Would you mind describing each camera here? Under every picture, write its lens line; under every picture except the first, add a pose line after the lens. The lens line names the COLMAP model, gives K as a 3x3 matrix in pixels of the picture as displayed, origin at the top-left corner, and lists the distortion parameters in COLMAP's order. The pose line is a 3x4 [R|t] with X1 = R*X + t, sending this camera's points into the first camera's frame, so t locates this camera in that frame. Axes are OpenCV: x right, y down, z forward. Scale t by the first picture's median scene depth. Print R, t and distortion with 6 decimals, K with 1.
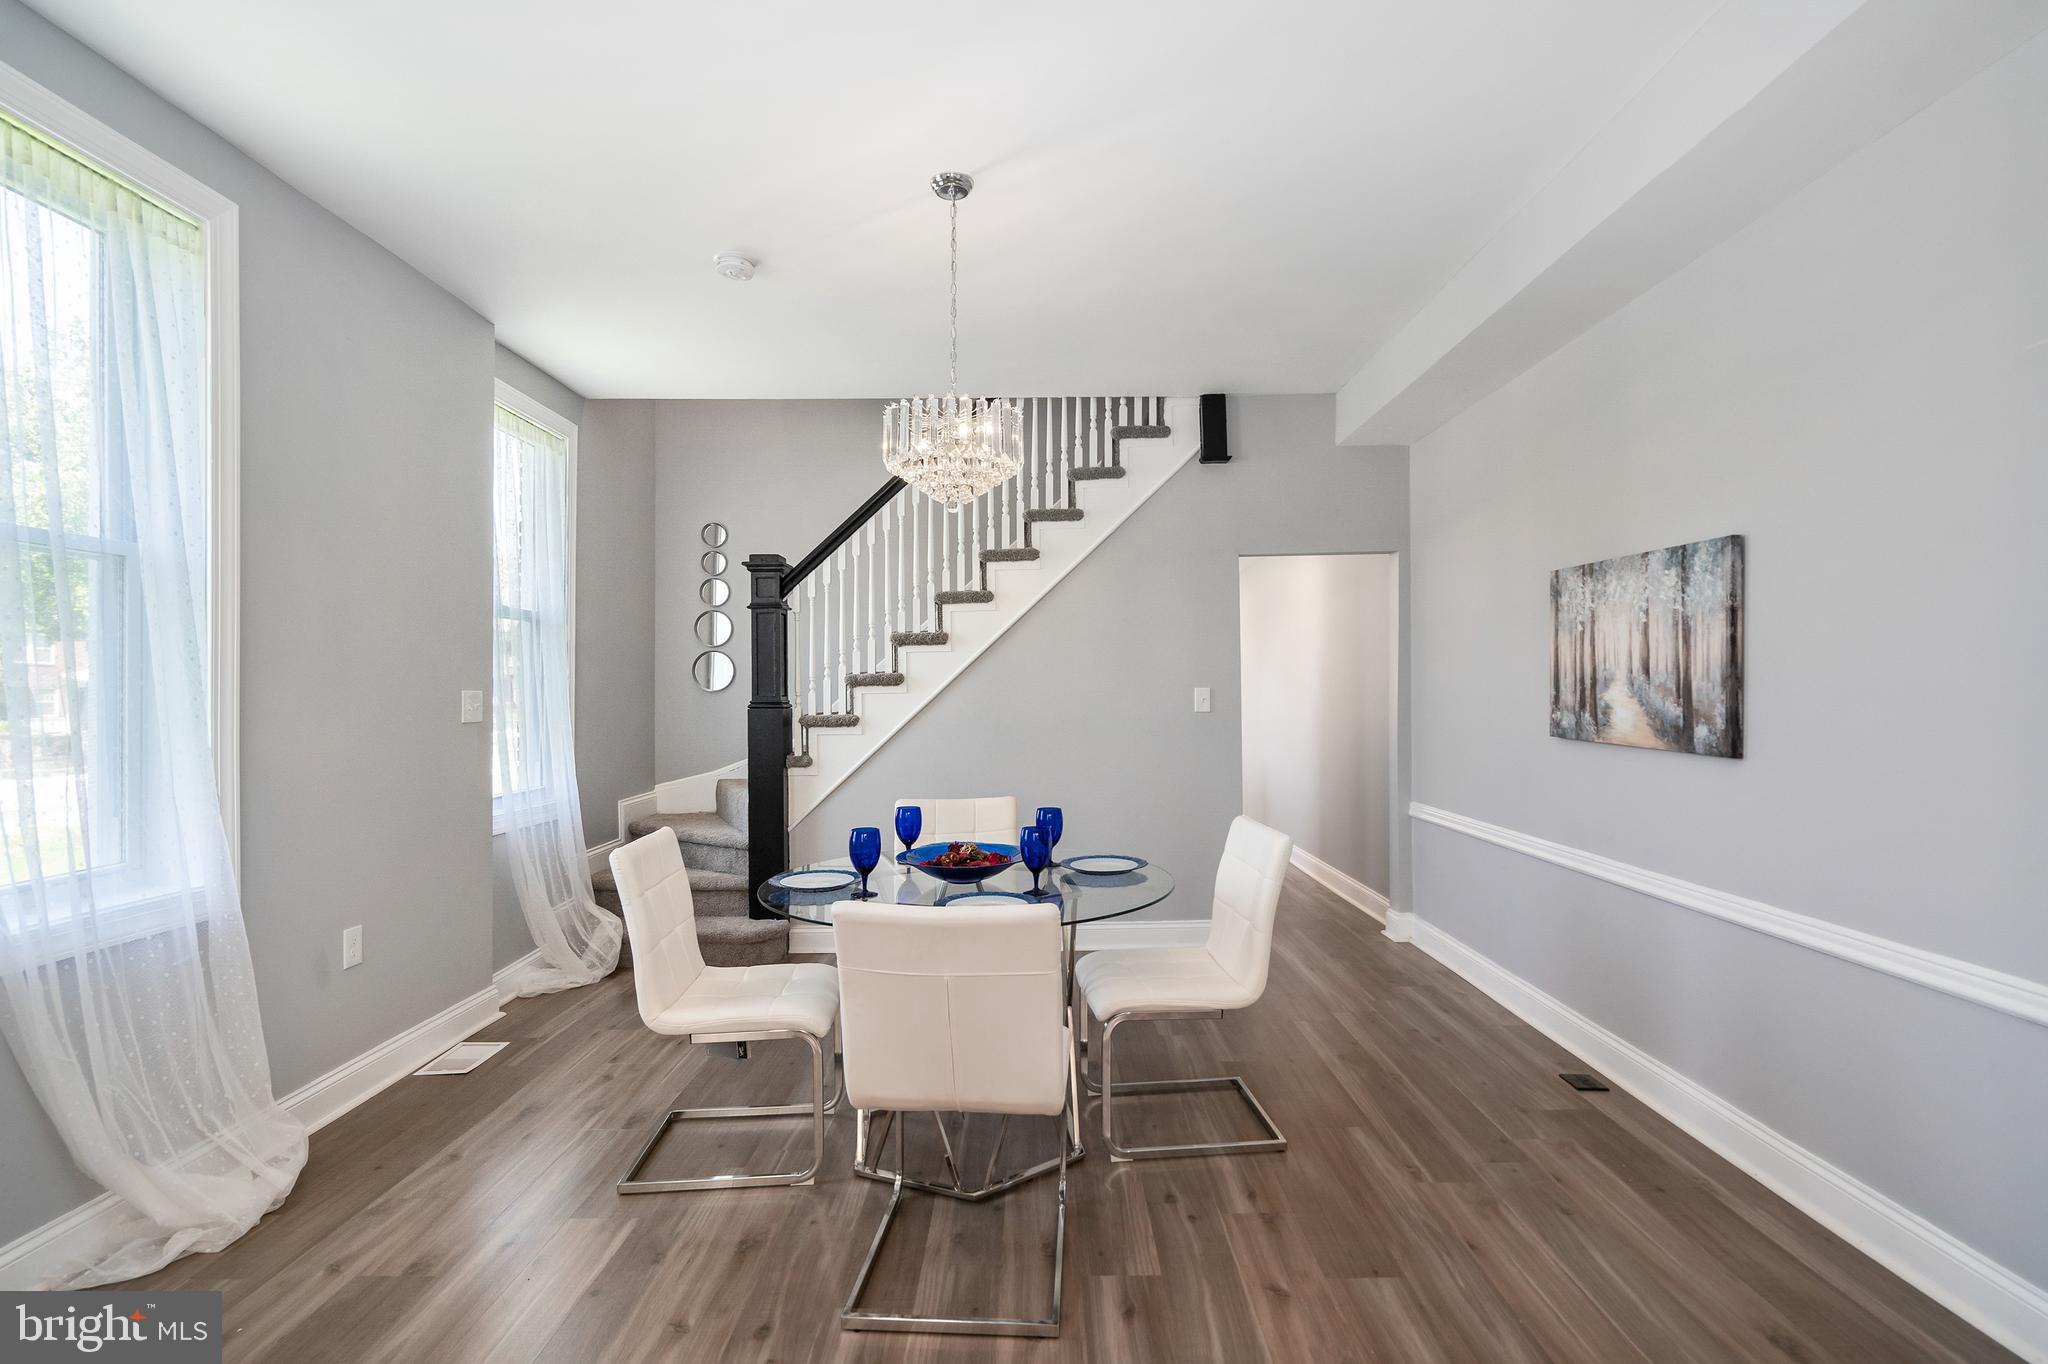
lens RADIAL K [[956.2, 0, 1045.4], [0, 956.2, 682.3], [0, 0, 1]] dist [-0.004080, 0.003864]
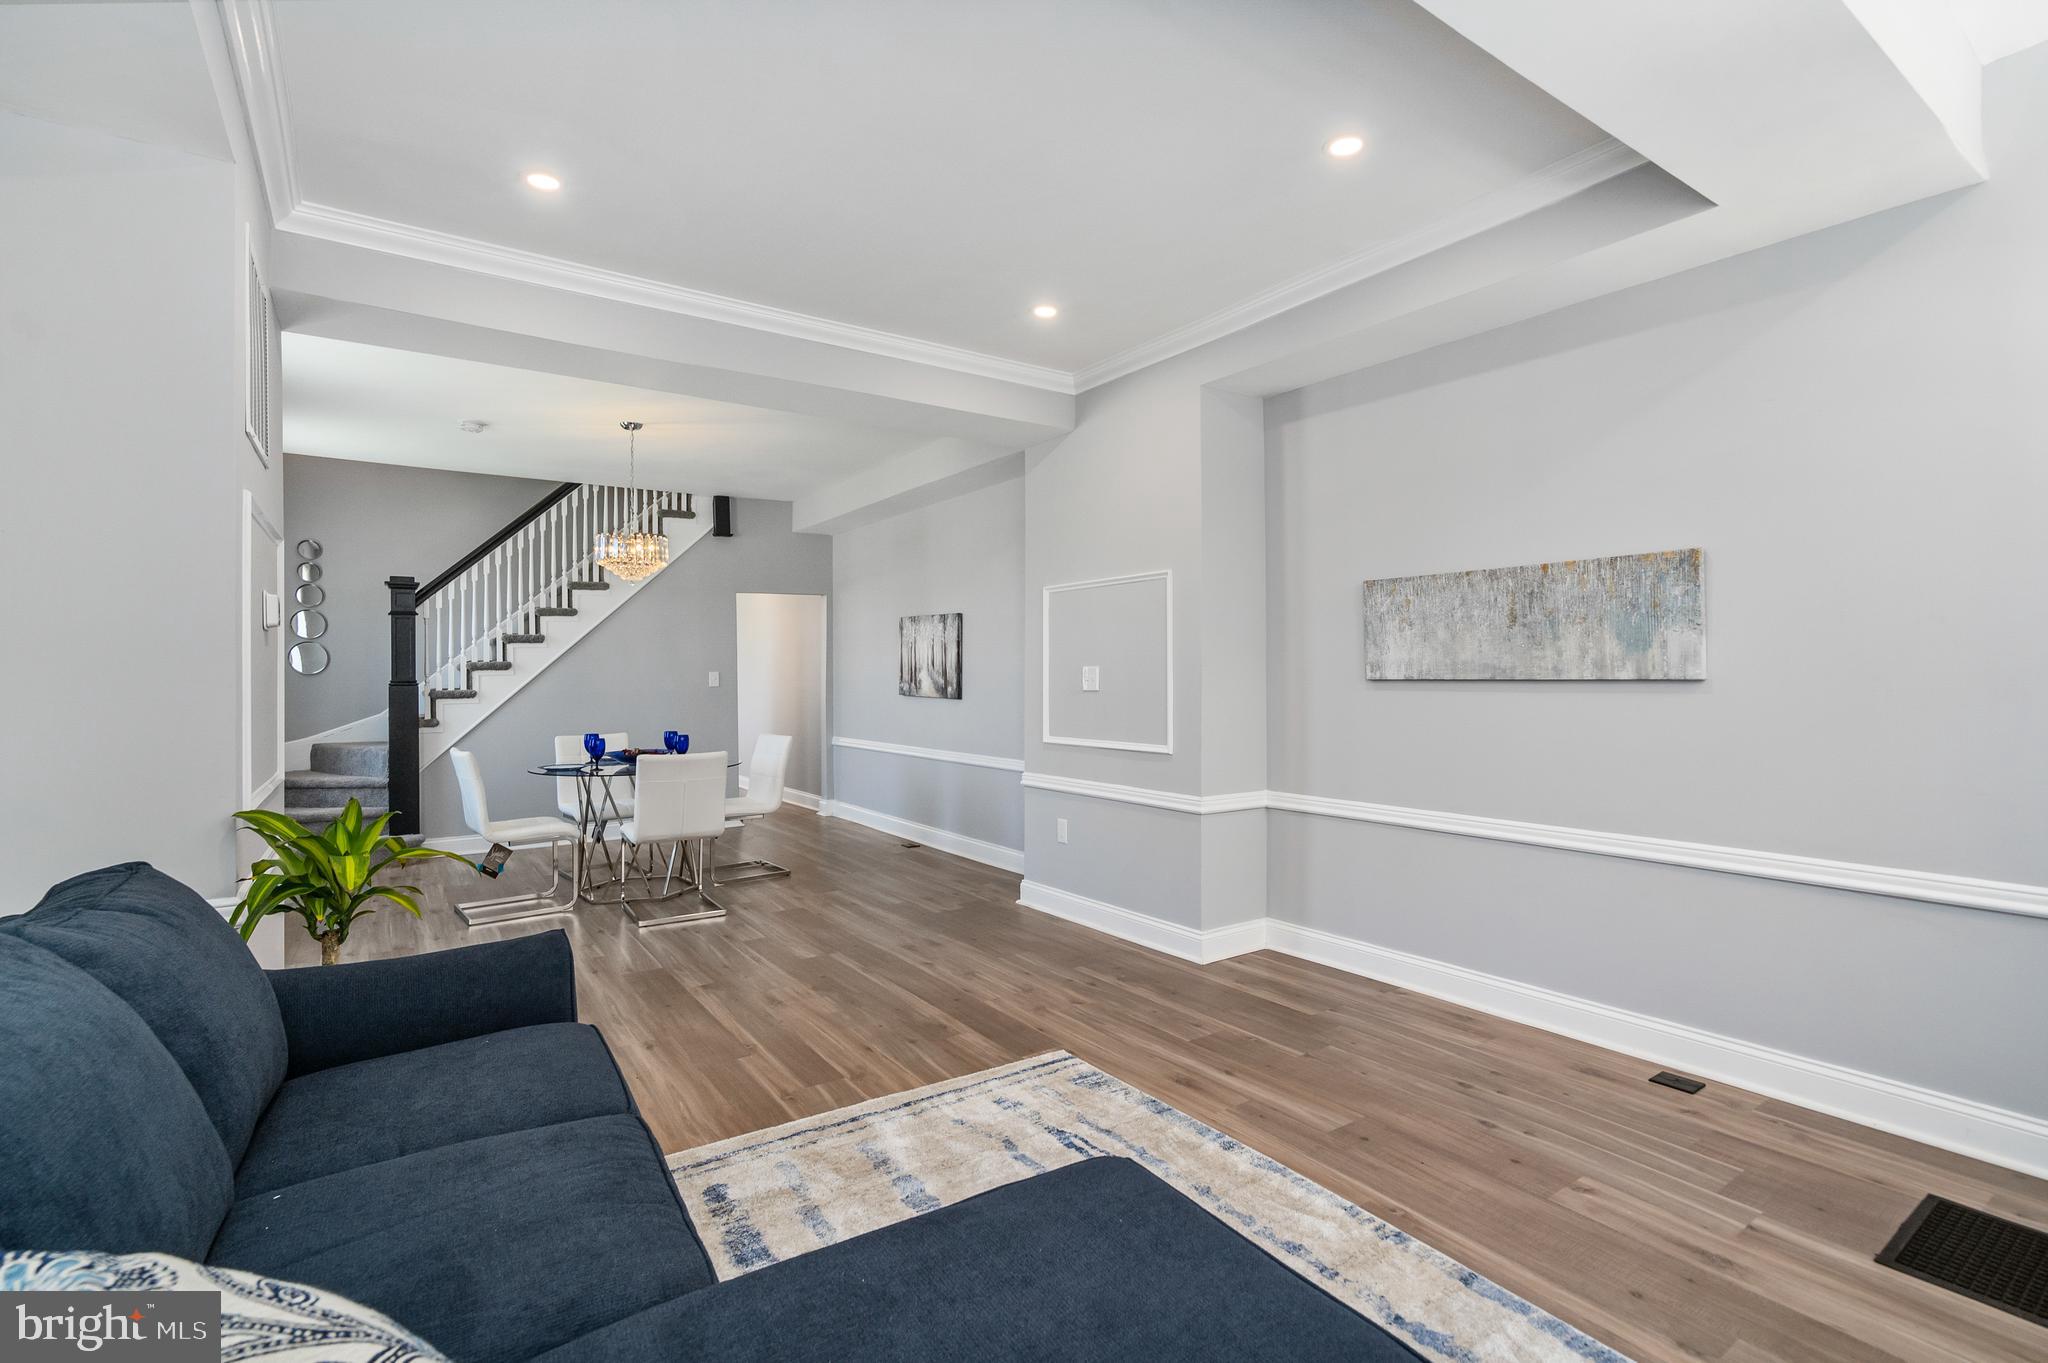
lens RADIAL K [[956.2, 0, 1029.1], [0, 956.2, 675.1], [0, 0, 1]] dist [-0.004080, 0.003864]
pose [[0.830131, -0.000226, 0.557568, -0.309161], [-0.004045, 0.999971, 0.006428, -0.001429], [-0.557554, -0.007592, 0.830106, -0.685137]]
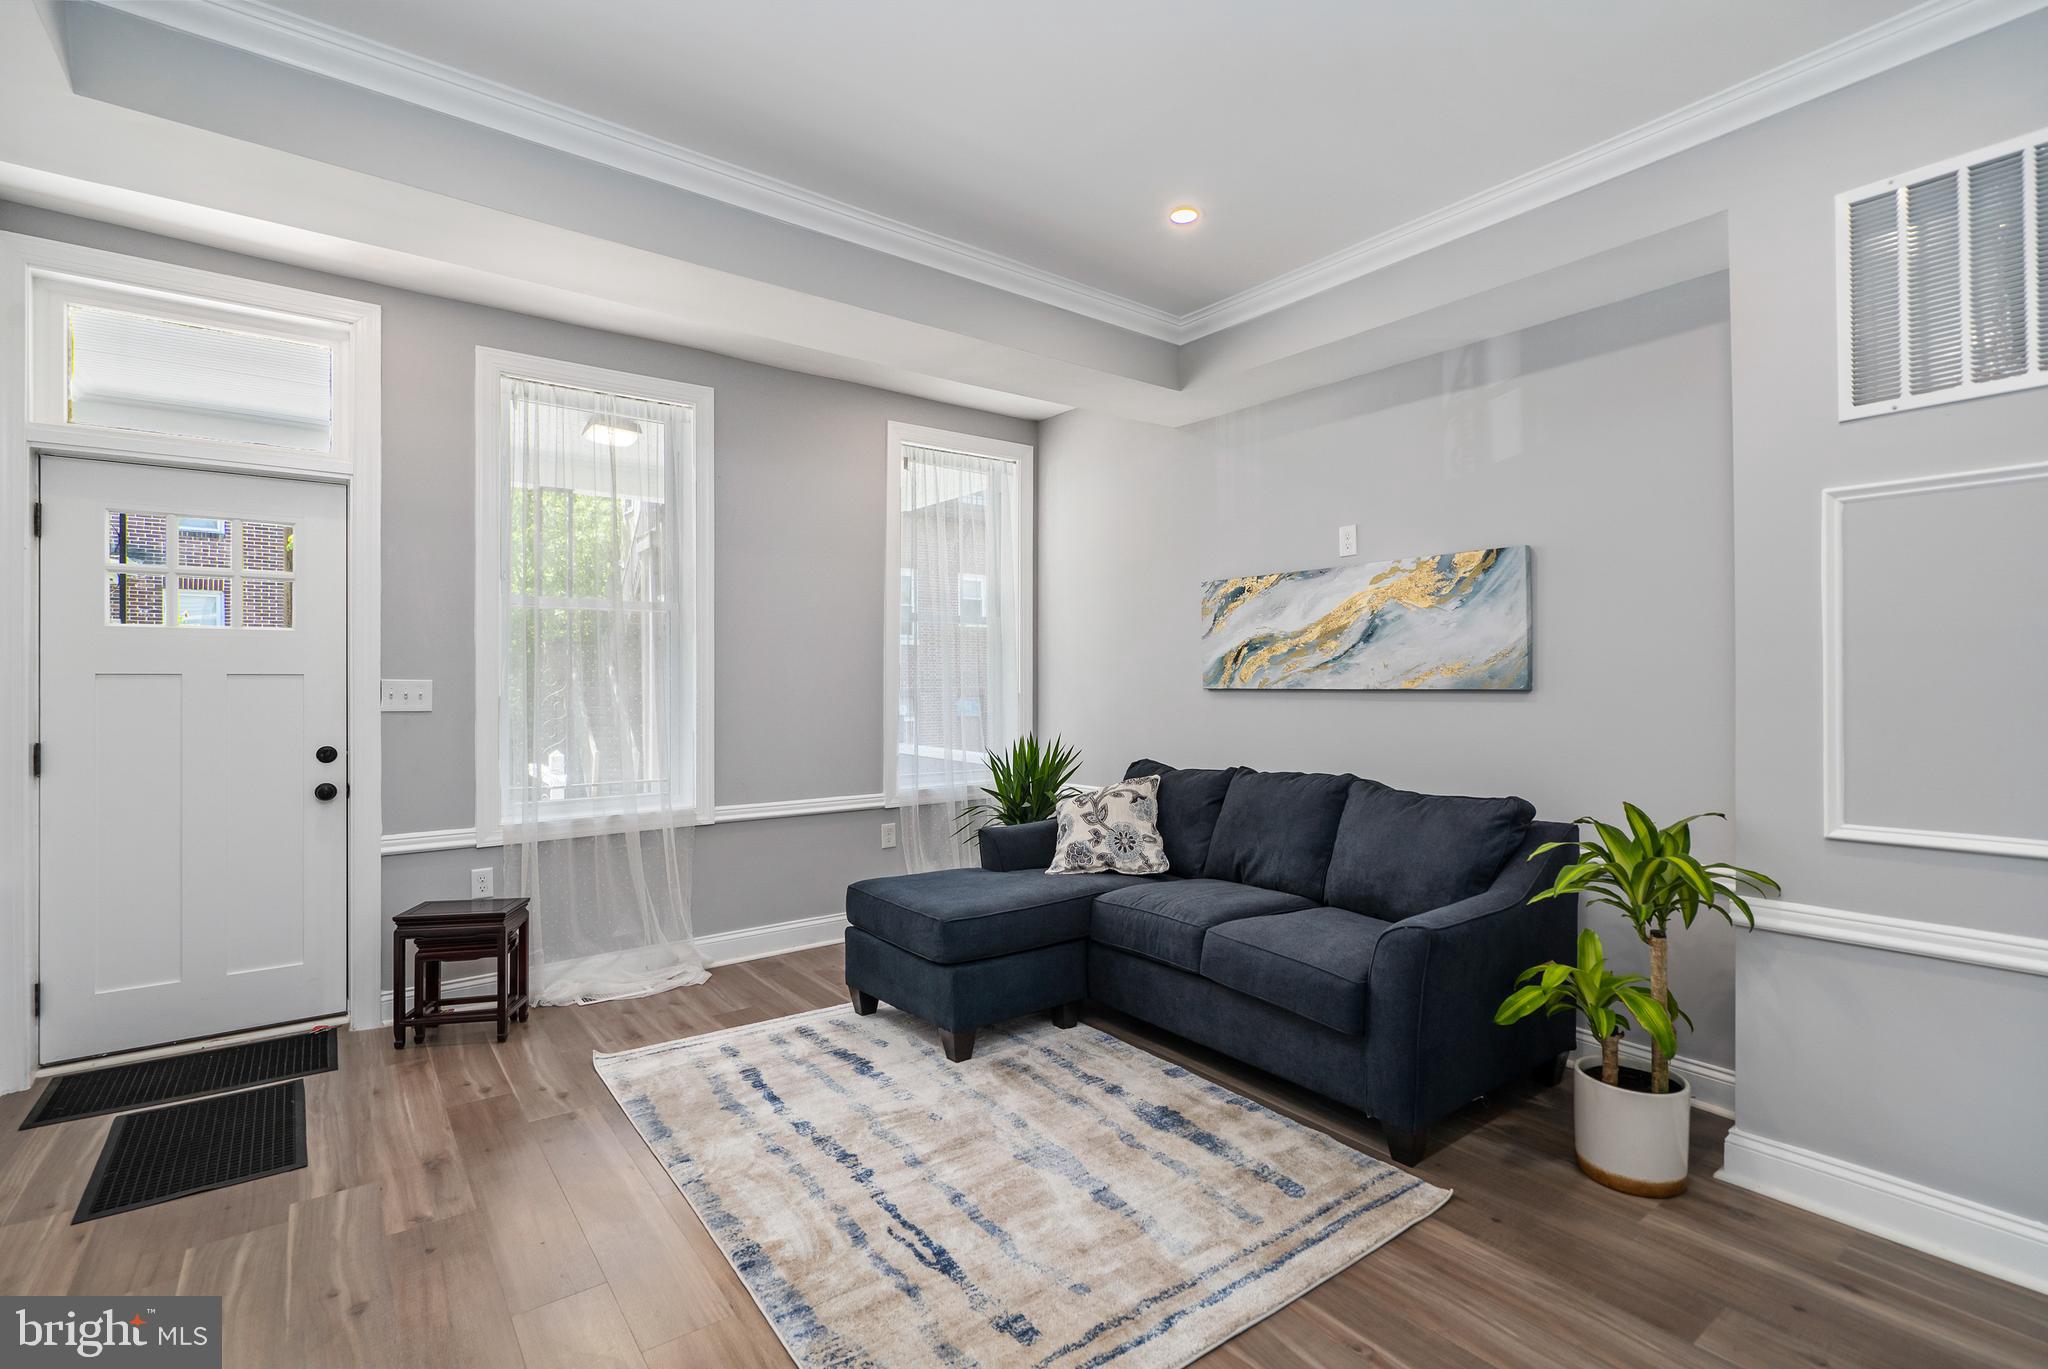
lens RADIAL K [[956.2, 0, 1045.5], [0, 956.2, 664.5], [0, 0, 1]] dist [-0.004080, 0.003864]
pose [[-0.799928, -0.005360, -0.600072, 0.240245], [0.012097, 0.999613, -0.025054, 0.000220], [0.599974, -0.027301, -0.799553, 0.143694]]
